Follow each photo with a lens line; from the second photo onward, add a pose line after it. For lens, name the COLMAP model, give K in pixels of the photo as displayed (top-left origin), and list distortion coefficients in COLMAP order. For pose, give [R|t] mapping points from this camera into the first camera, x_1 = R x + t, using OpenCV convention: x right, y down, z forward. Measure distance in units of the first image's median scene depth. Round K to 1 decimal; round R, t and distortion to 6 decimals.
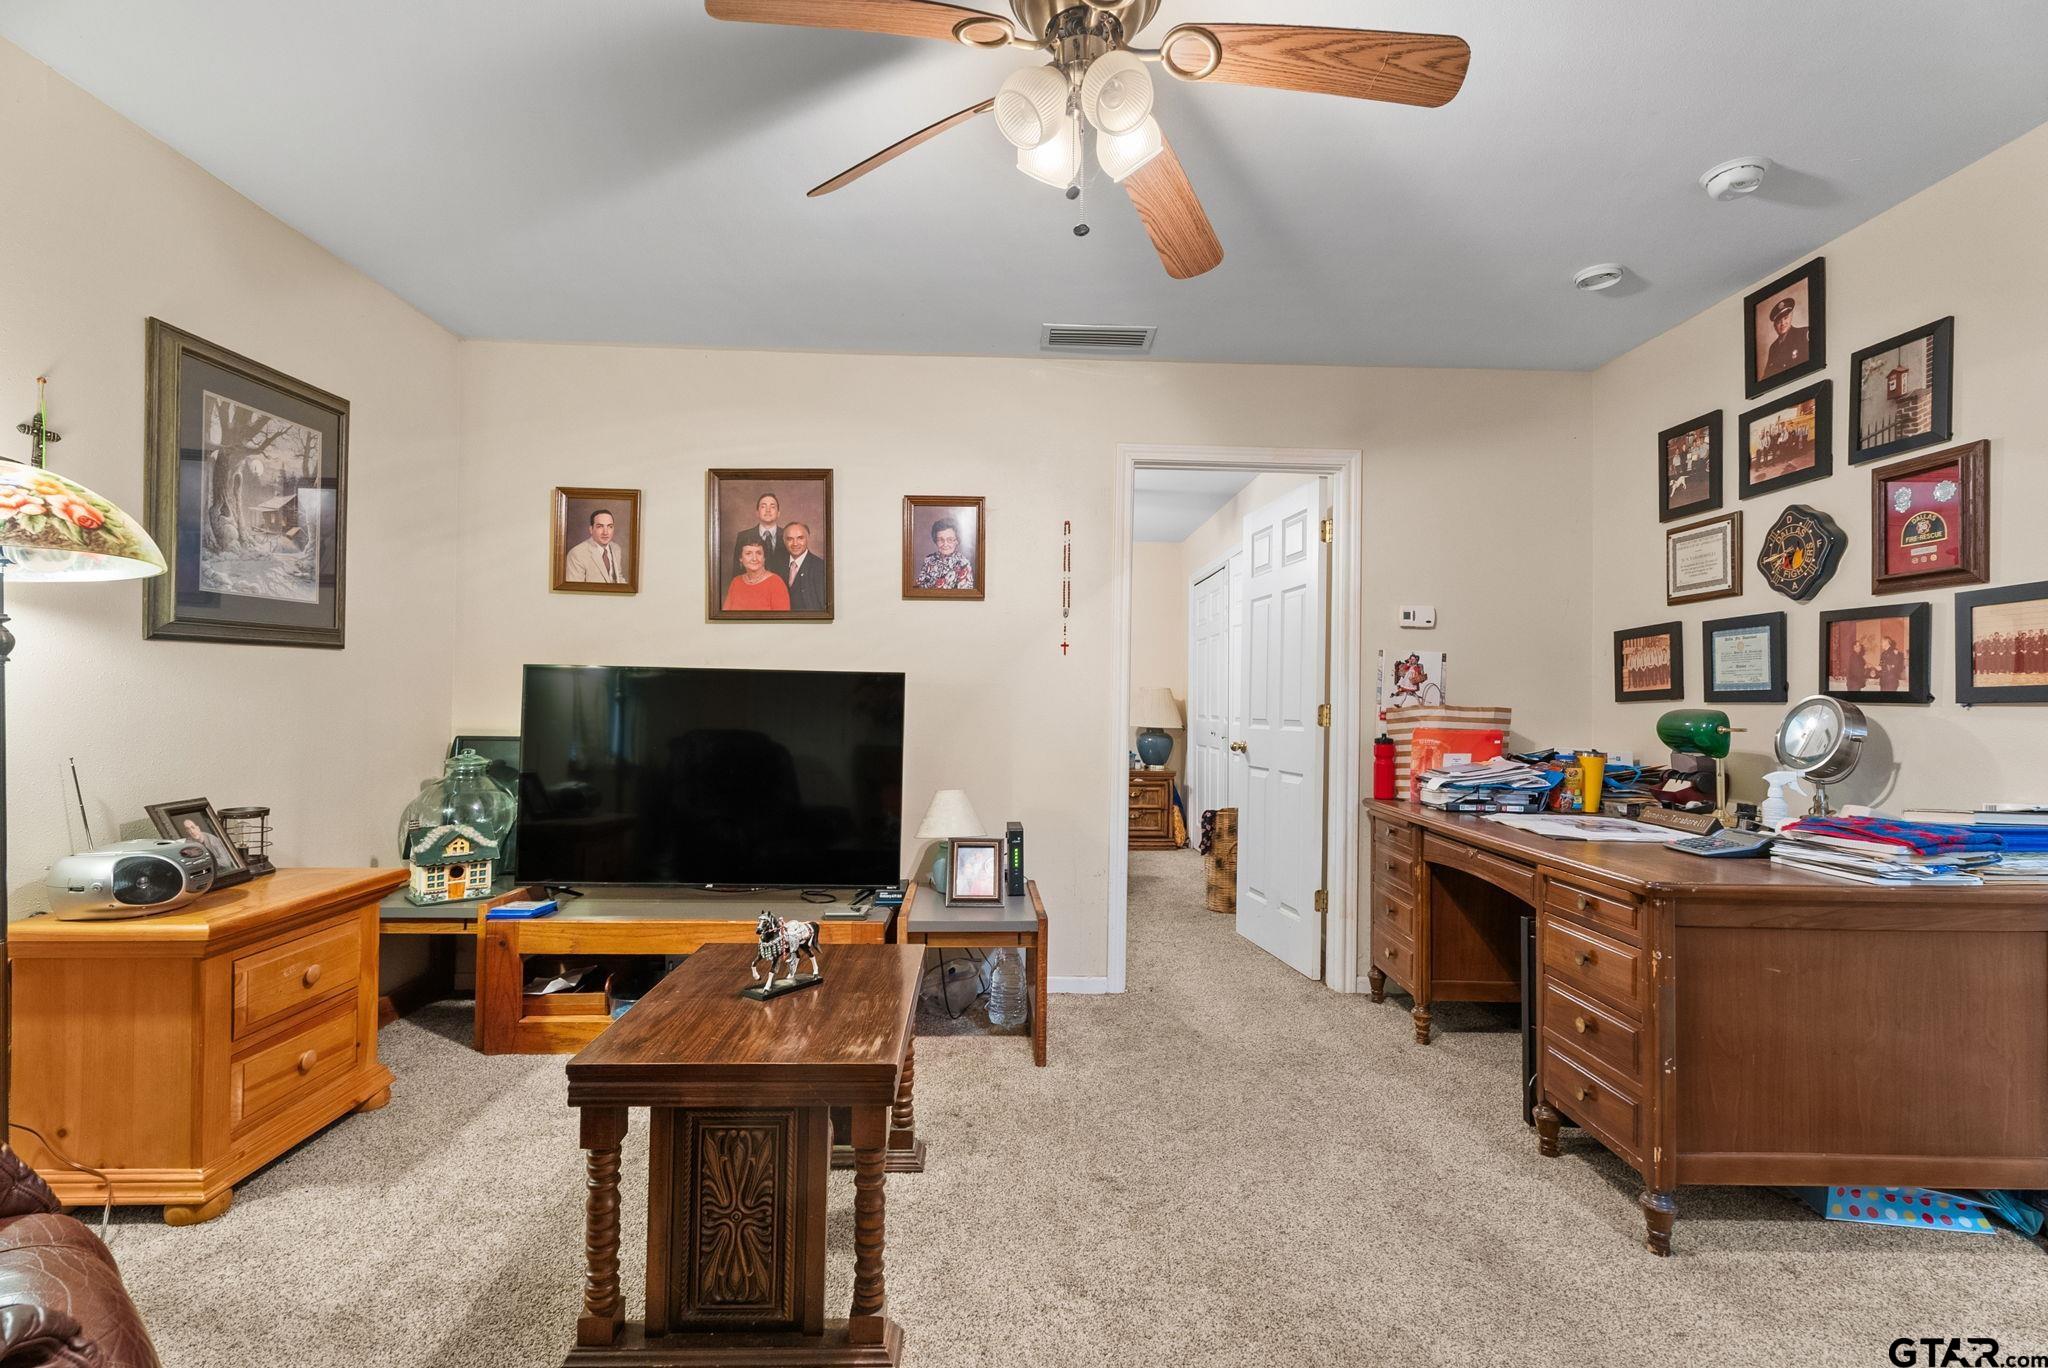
lens RADIAL K [[924.7, 0, 1029.9], [0, 924.7, 693.0], [0, 0, 1]] dist [-0.000225, 0.000975]
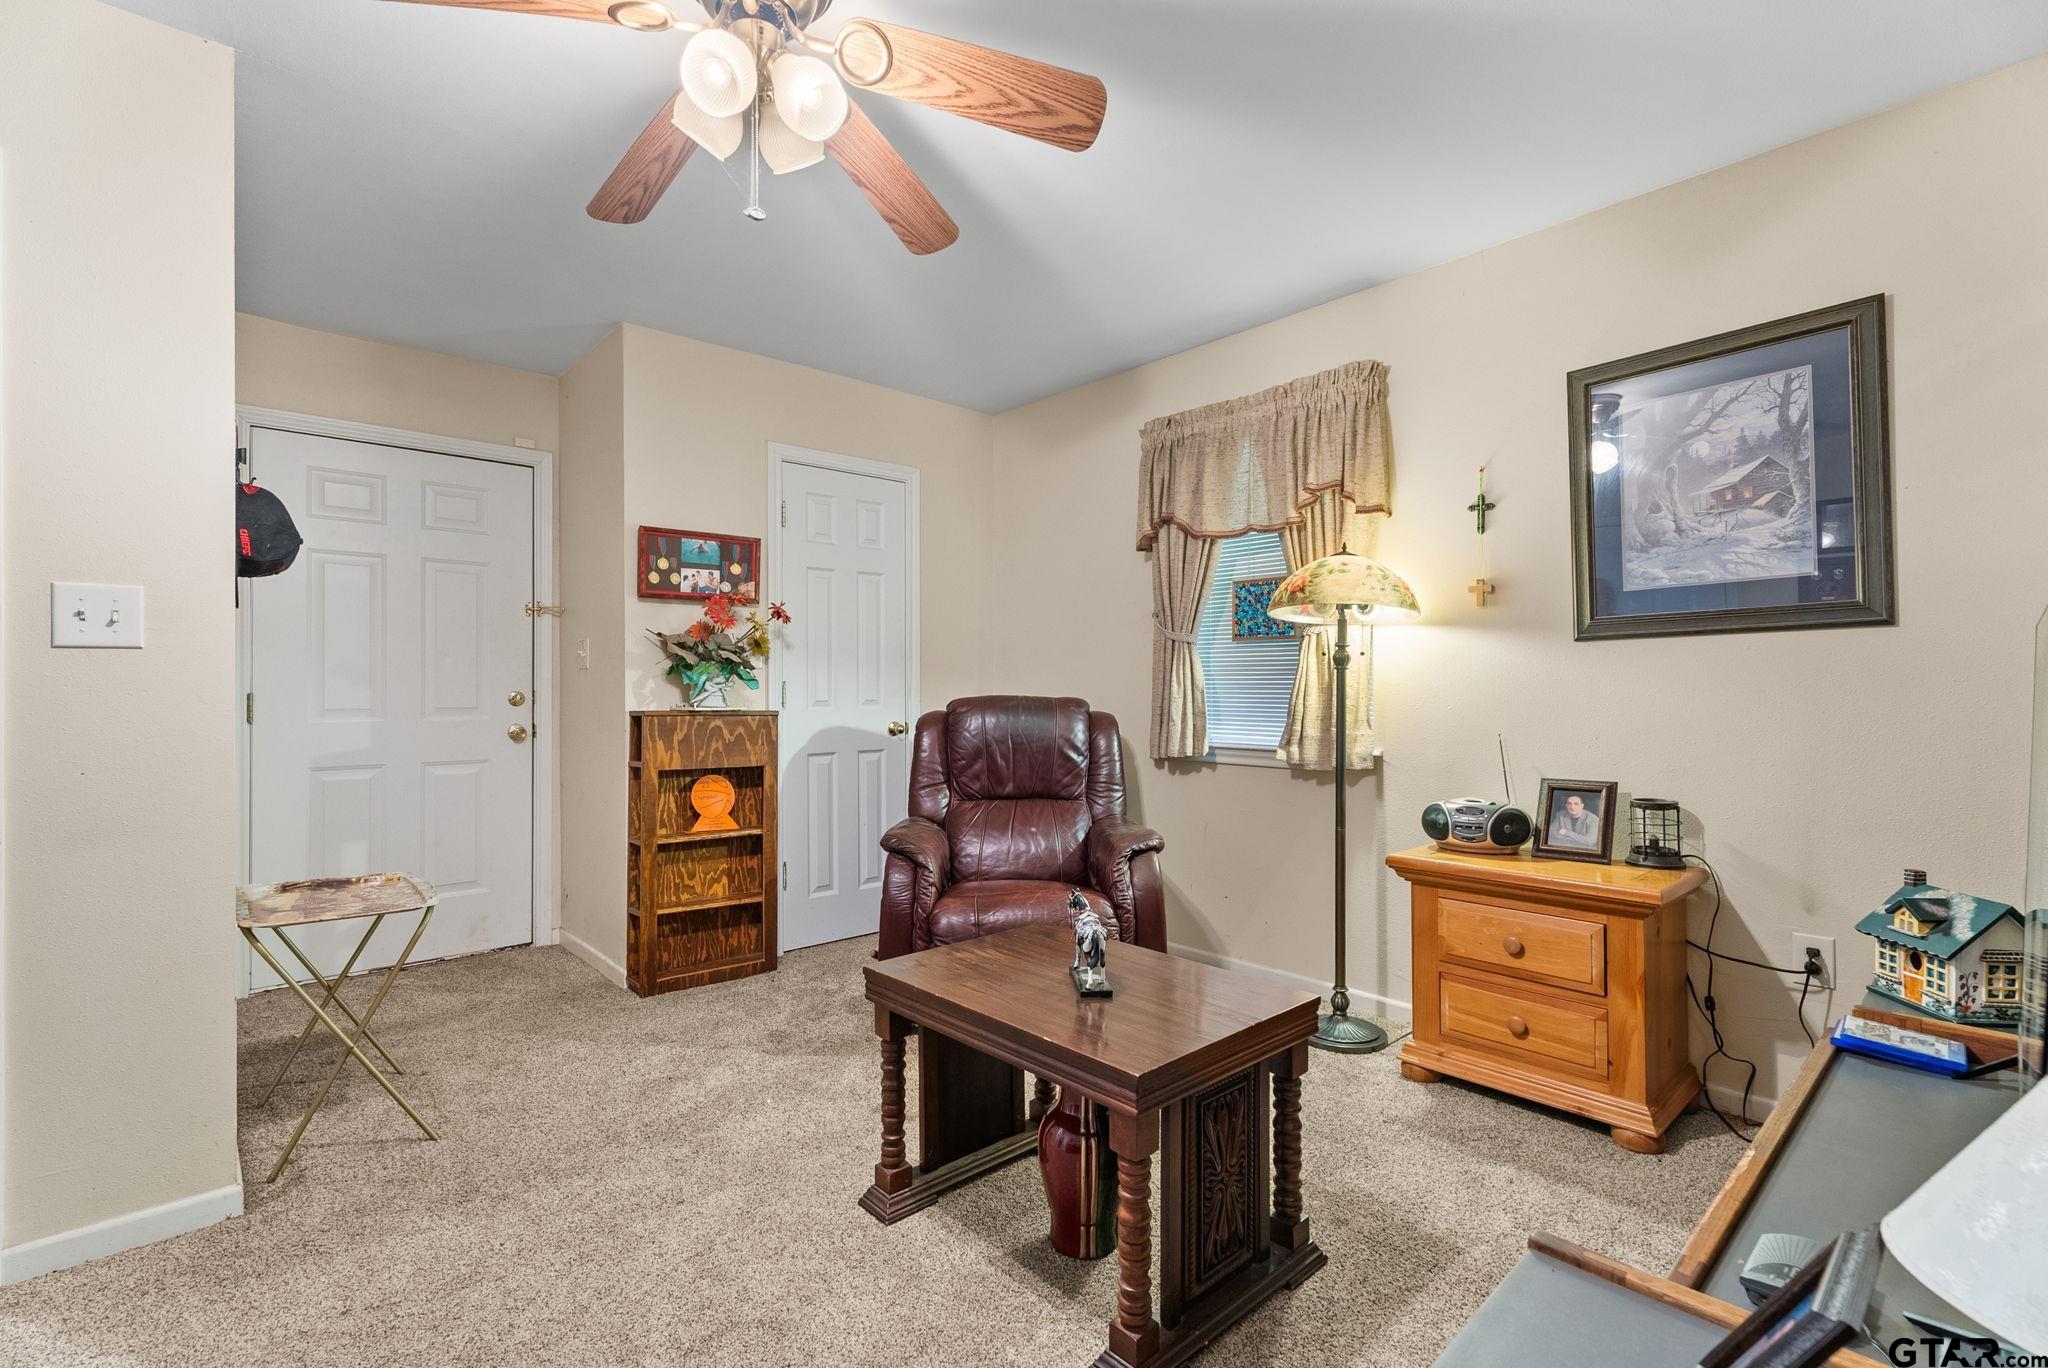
lens RADIAL K [[924.7, 0, 1026.5], [0, 924.7, 686.8], [0, 0, 1]] dist [-0.000225, 0.000975]
pose [[-0.765997, -0.011390, -0.642743, 0.264014], [-0.001834, 0.999878, -0.015533, 0.015077], [0.642842, -0.010719, -0.765924, 1.091985]]
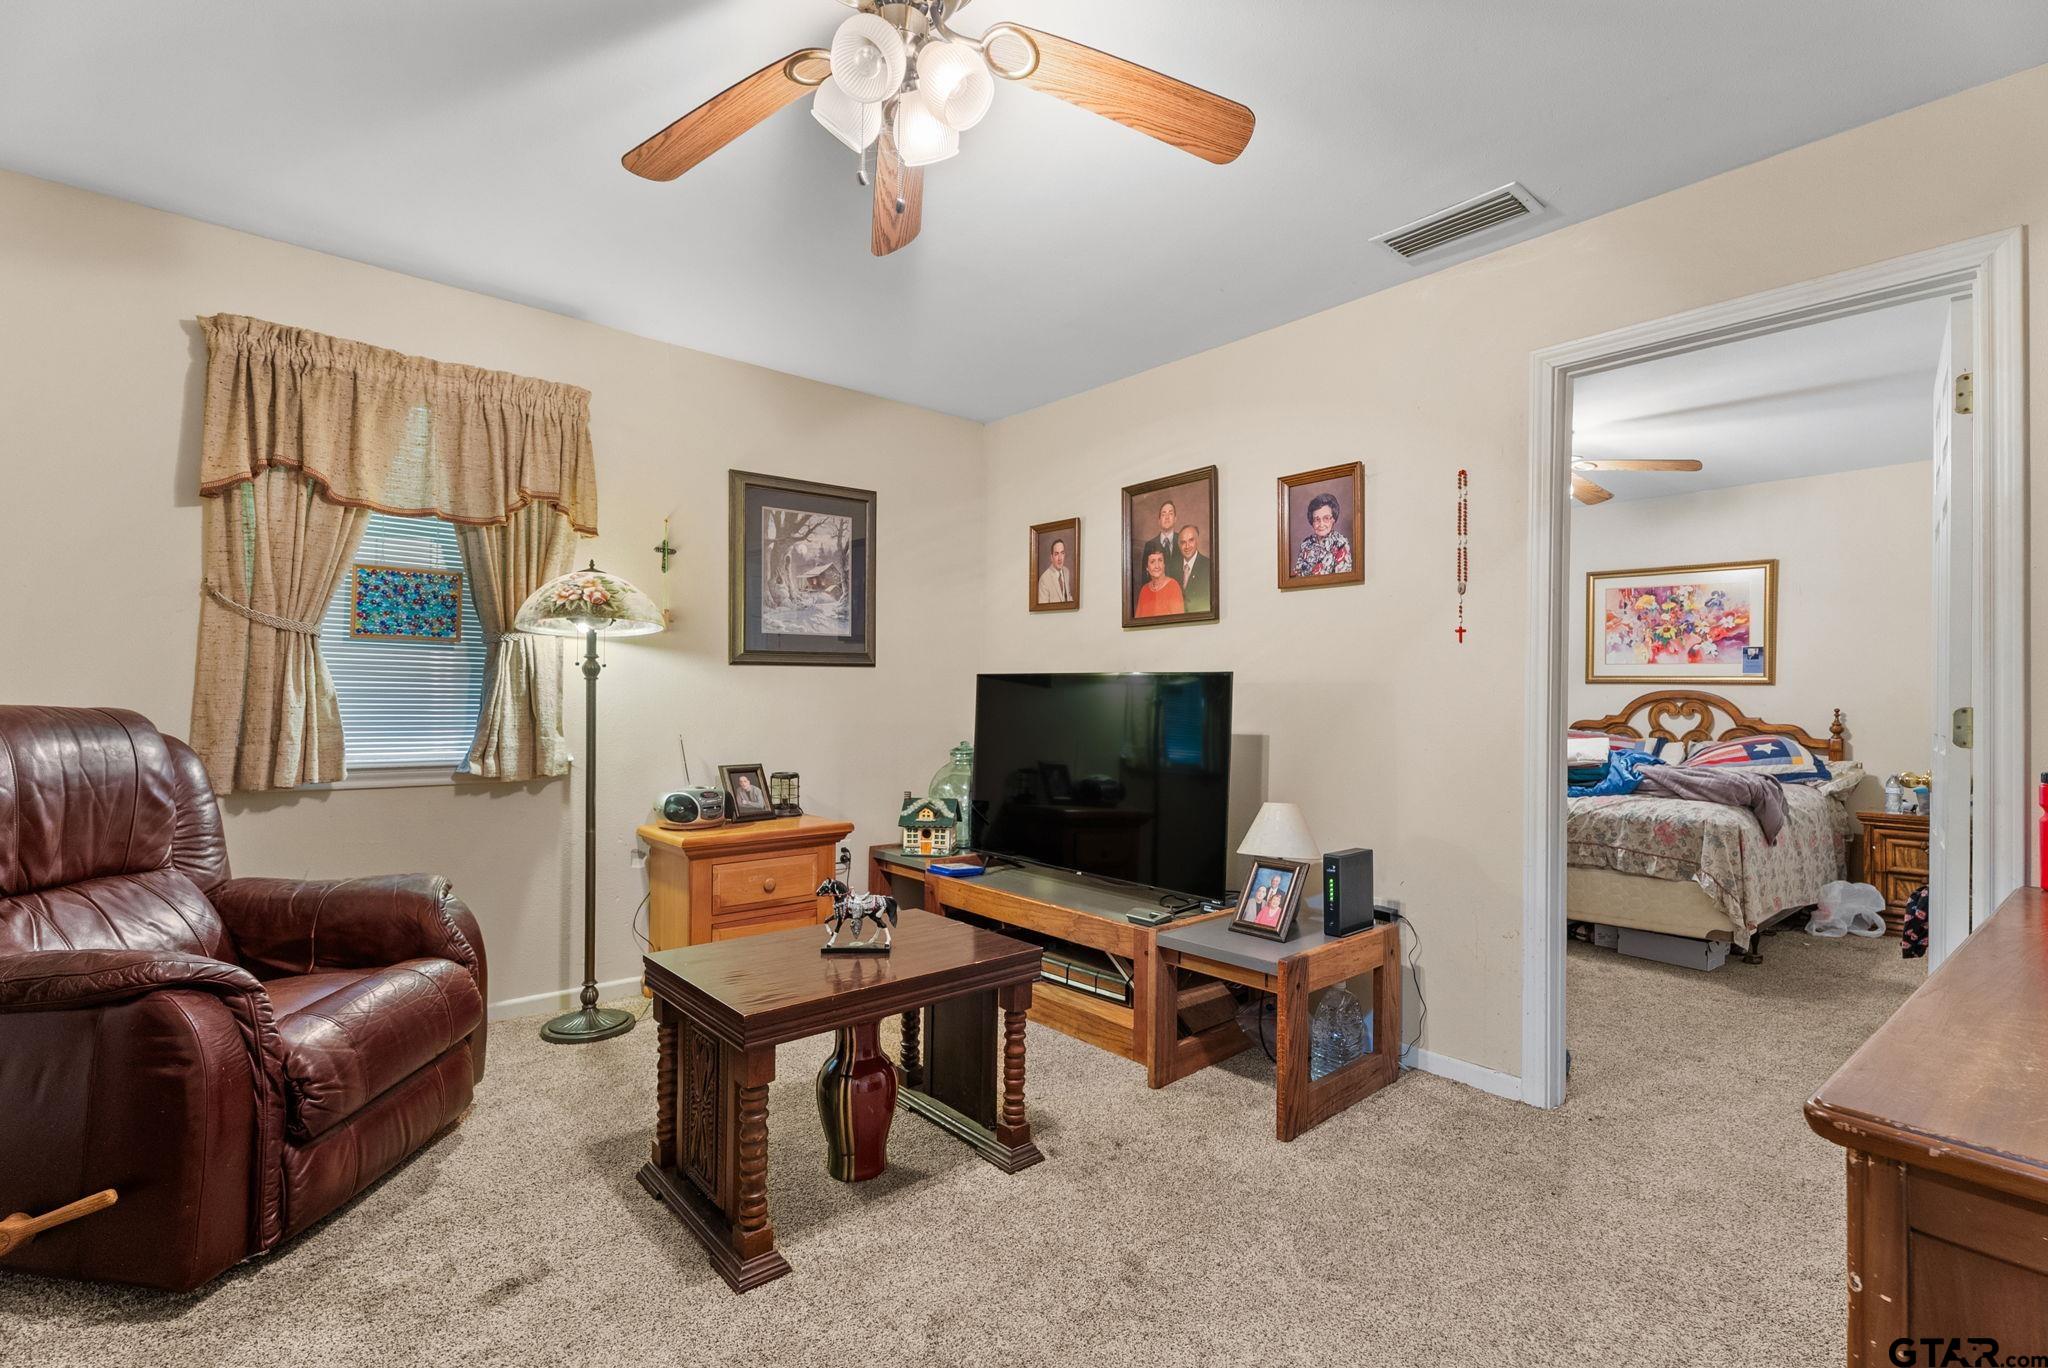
lens RADIAL K [[924.7, 0, 1032.2], [0, 924.7, 687.1], [0, 0, 1]] dist [-0.000225, 0.000975]
pose [[0.635408, -0.016569, -0.771999, 0.489520], [0.003993, 0.999827, -0.018172, 0.009993], [0.772166, 0.008464, 0.635364, 0.278727]]
